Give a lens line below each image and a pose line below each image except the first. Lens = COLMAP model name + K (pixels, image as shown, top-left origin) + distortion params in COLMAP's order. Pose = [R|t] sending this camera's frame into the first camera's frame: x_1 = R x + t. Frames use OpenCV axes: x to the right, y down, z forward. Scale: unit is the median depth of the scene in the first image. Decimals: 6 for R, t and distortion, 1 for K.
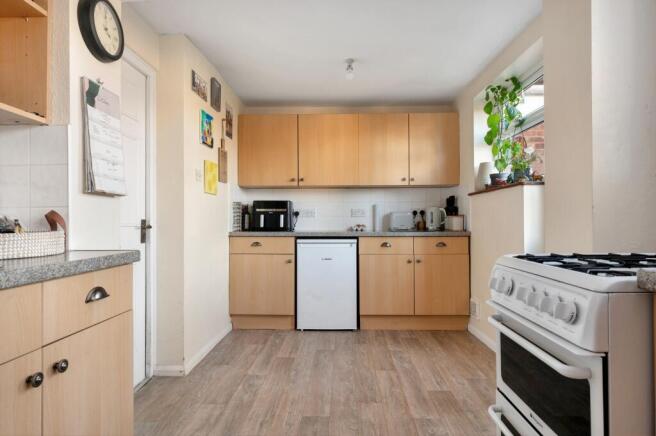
lens RADIAL K [[372.4, 0, 329.0], [0, 372.4, 215.9], [0, 0, 1]] dist [-0.002476, 0.000479]
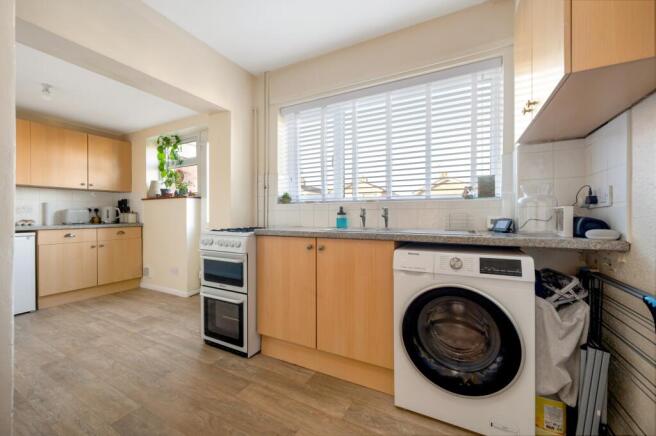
lens RADIAL K [[261.5, 0, 329.0], [0, 261.5, 216.5], [0, 0, 1]] dist [0.003867, -0.000456]
pose [[0.442700, -0.001965, 0.896668, -0.255429], [-0.013122, 0.999876, 0.008670, -0.005963], [-0.896574, -0.015604, 0.442619, -0.180596]]
